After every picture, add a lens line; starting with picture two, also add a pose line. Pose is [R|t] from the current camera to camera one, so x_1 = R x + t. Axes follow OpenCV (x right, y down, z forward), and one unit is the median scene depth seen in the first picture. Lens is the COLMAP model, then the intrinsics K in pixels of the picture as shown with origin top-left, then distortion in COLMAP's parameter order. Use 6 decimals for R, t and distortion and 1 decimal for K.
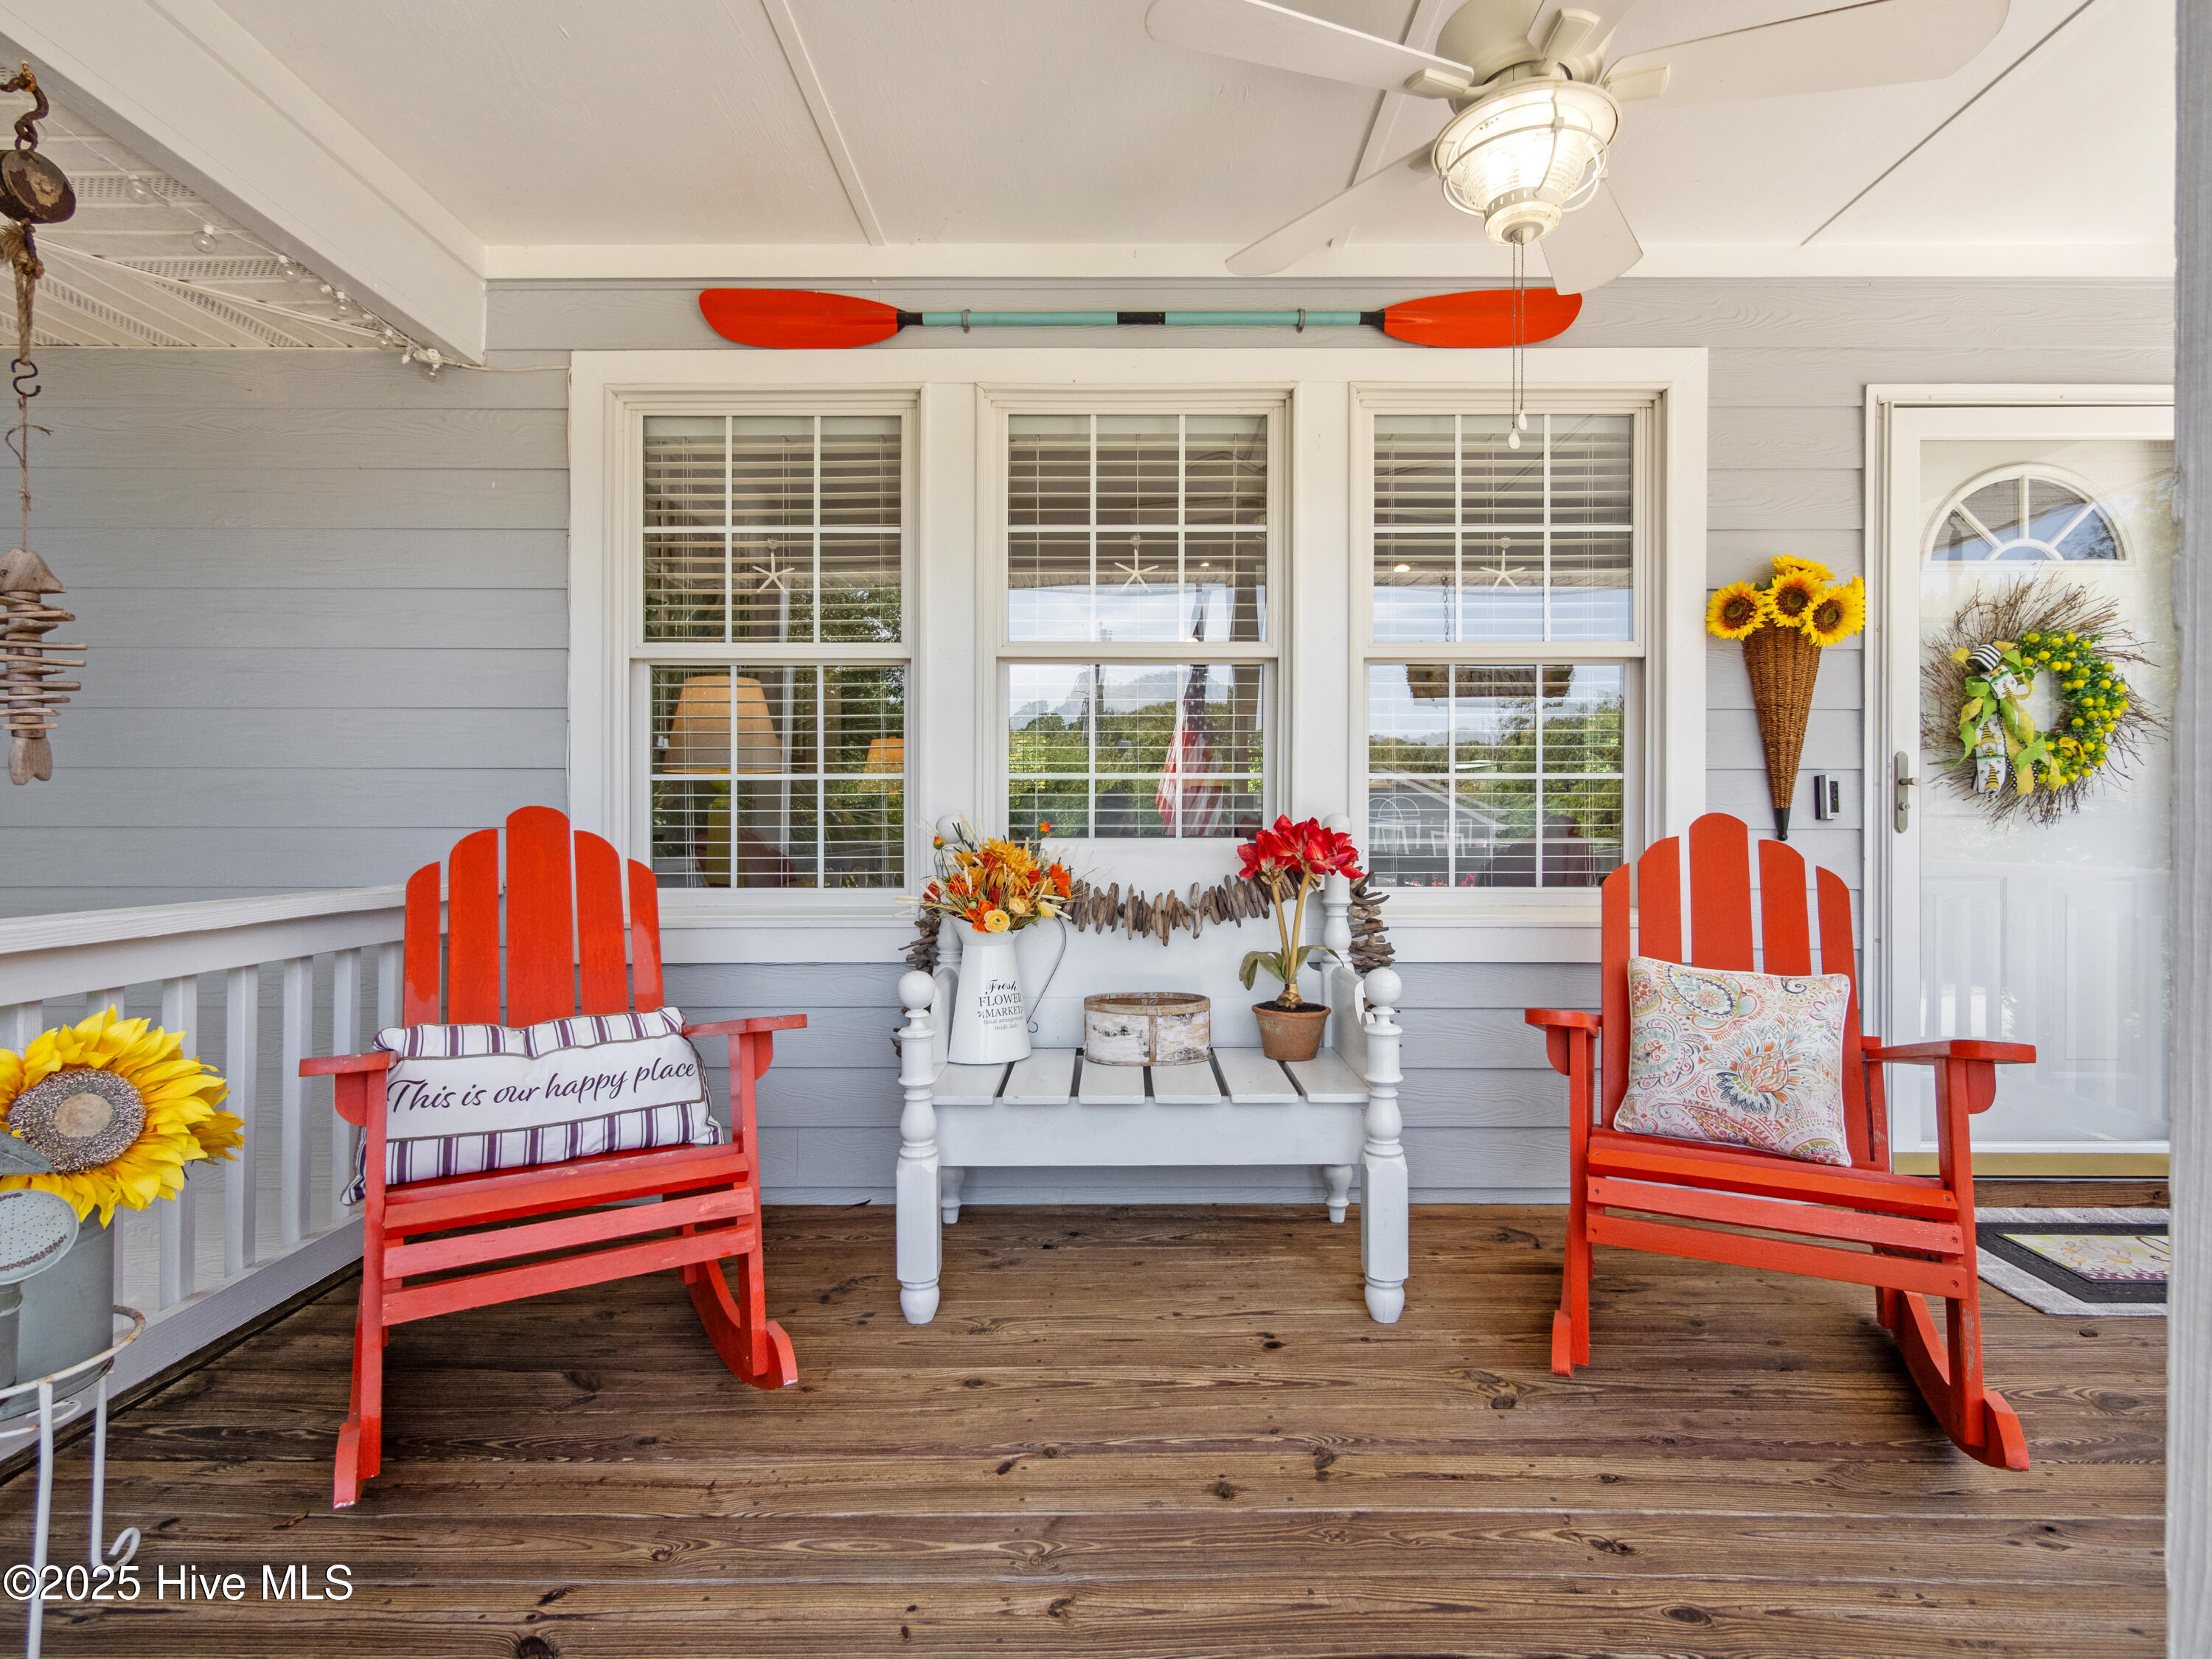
lens RADIAL K [[1055.5, 0, 1109.8], [0, 1055.5, 827.5], [0, 0, 1]] dist [0.002872, 0.001027]
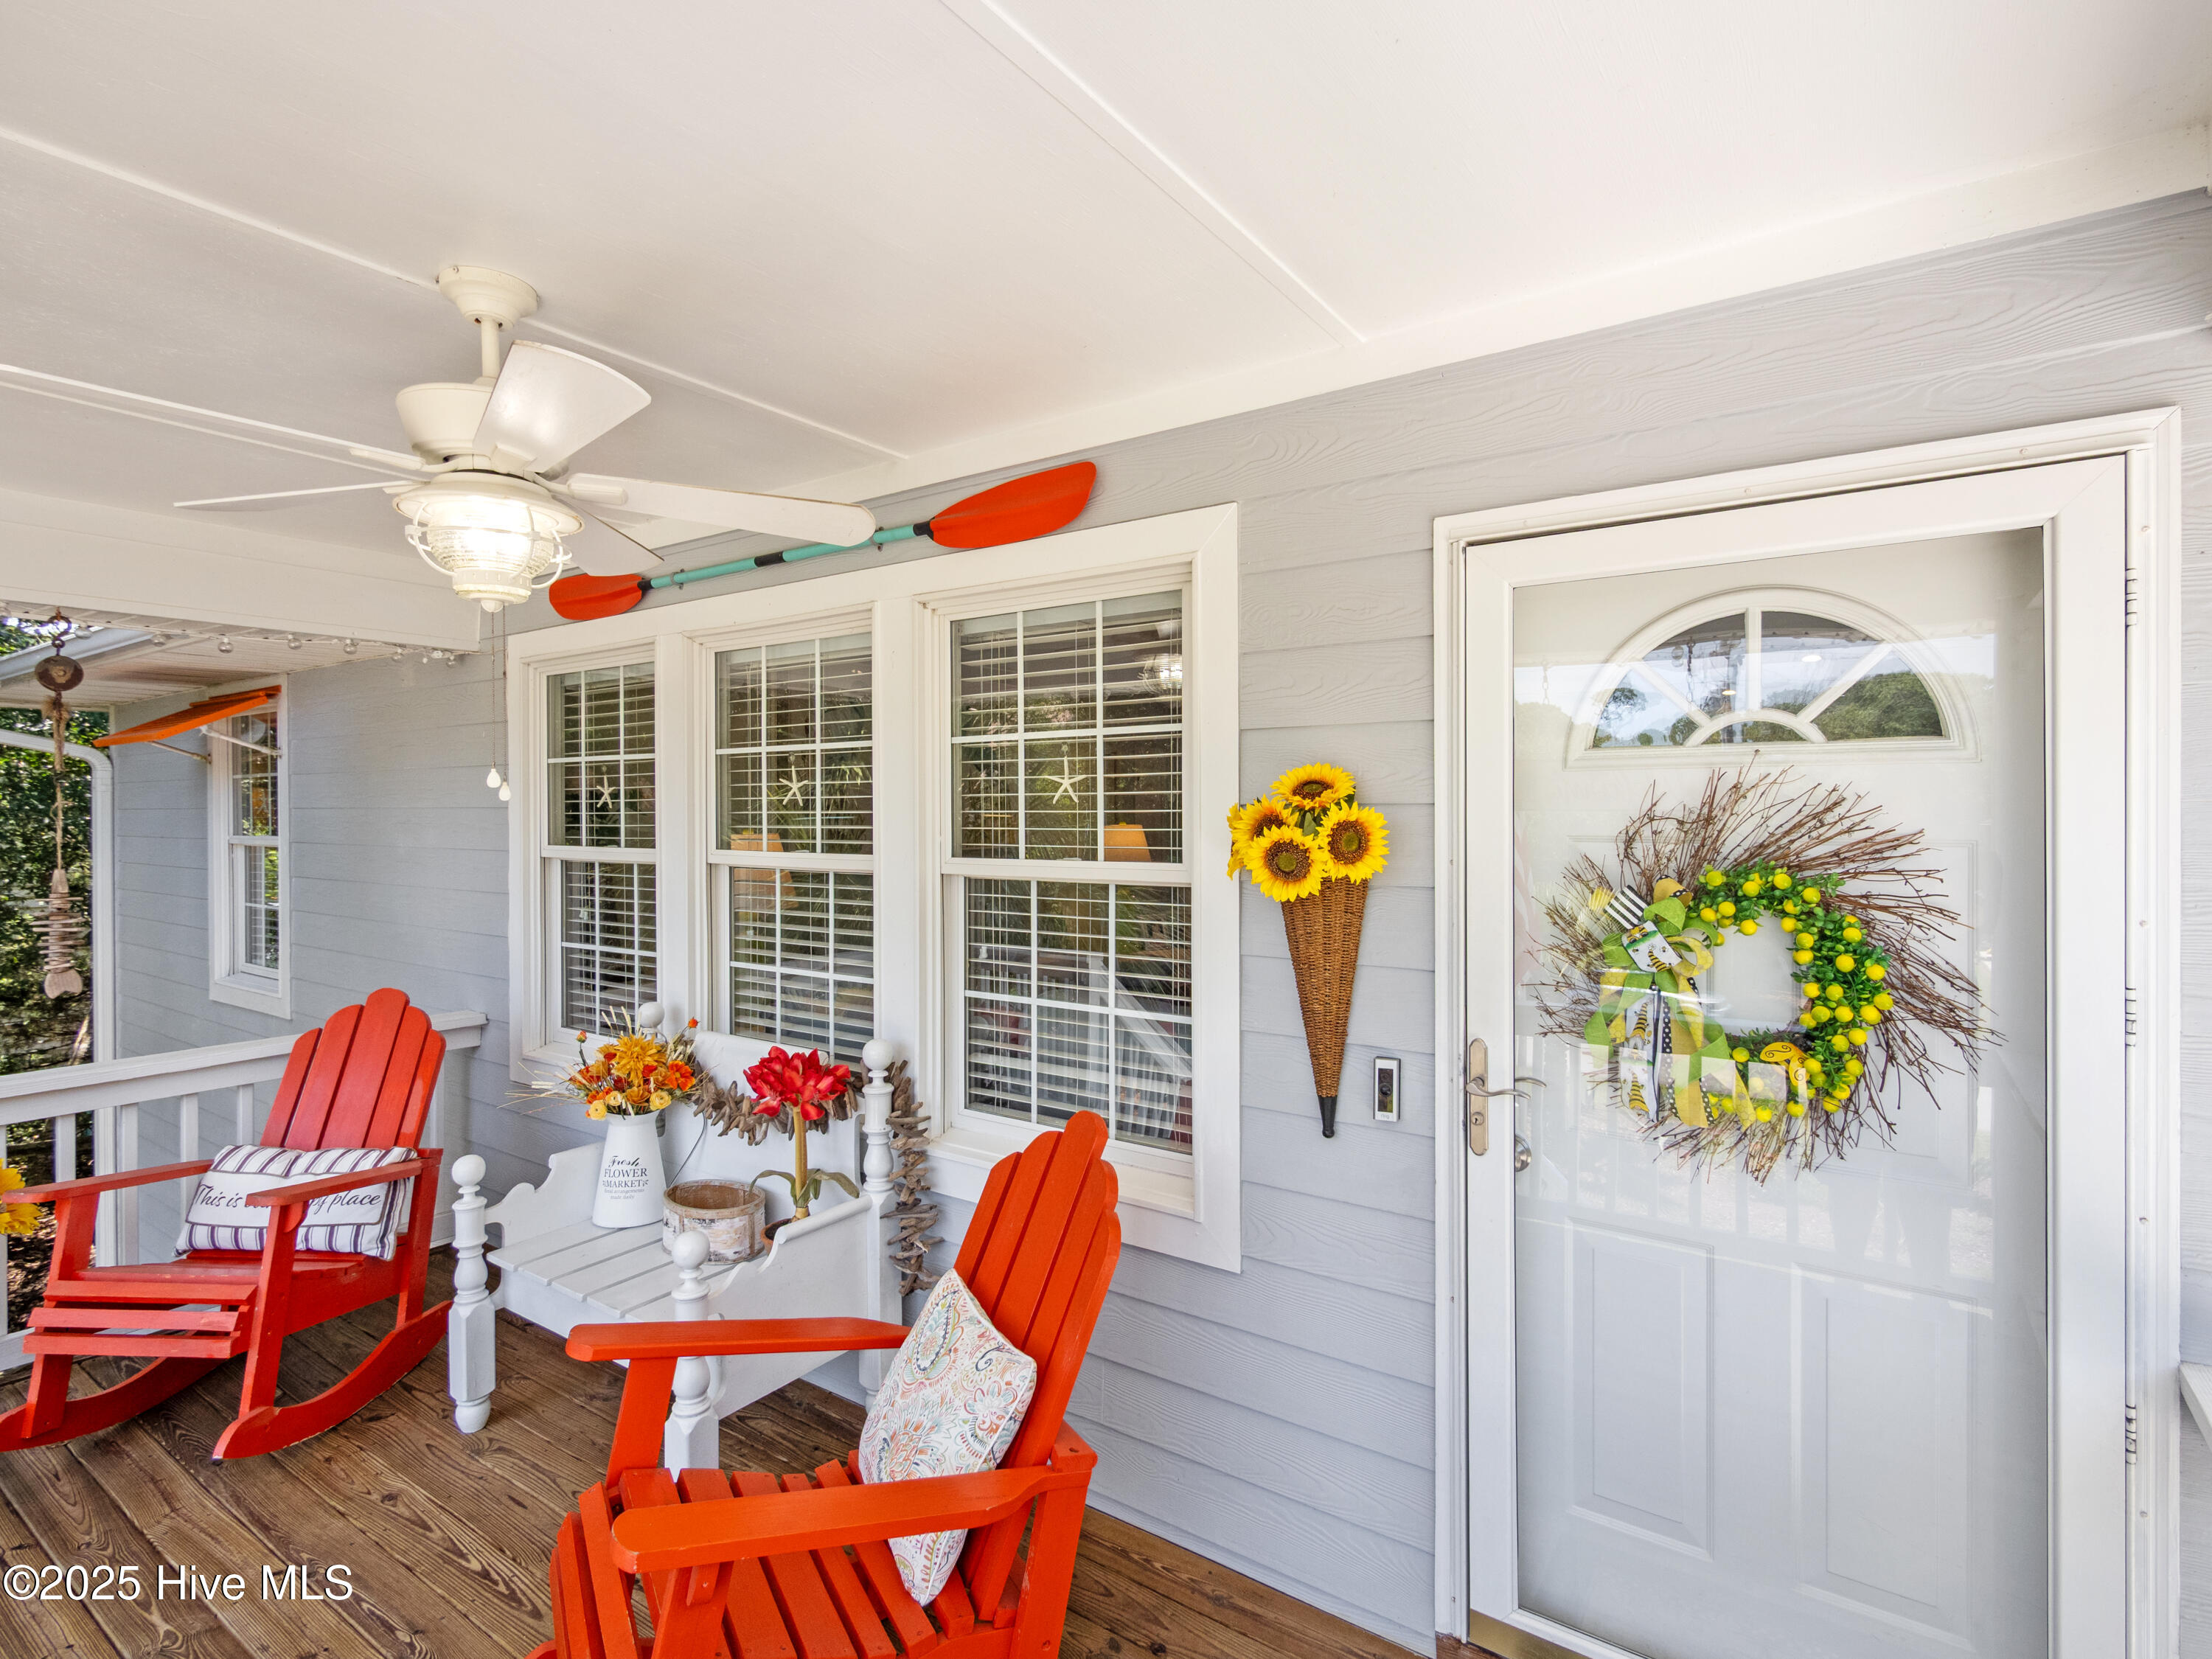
lens RADIAL K [[1055.5, 0, 1109.8], [0, 1055.5, 827.5], [0, 0, 1]] dist [0.002872, 0.001027]
pose [[0.835617, 0.004201, -0.549296, 0.919640], [-0.003567, 0.999991, 0.002222, -0.210019], [0.549301, 0.000103, 0.835625, 0.283281]]
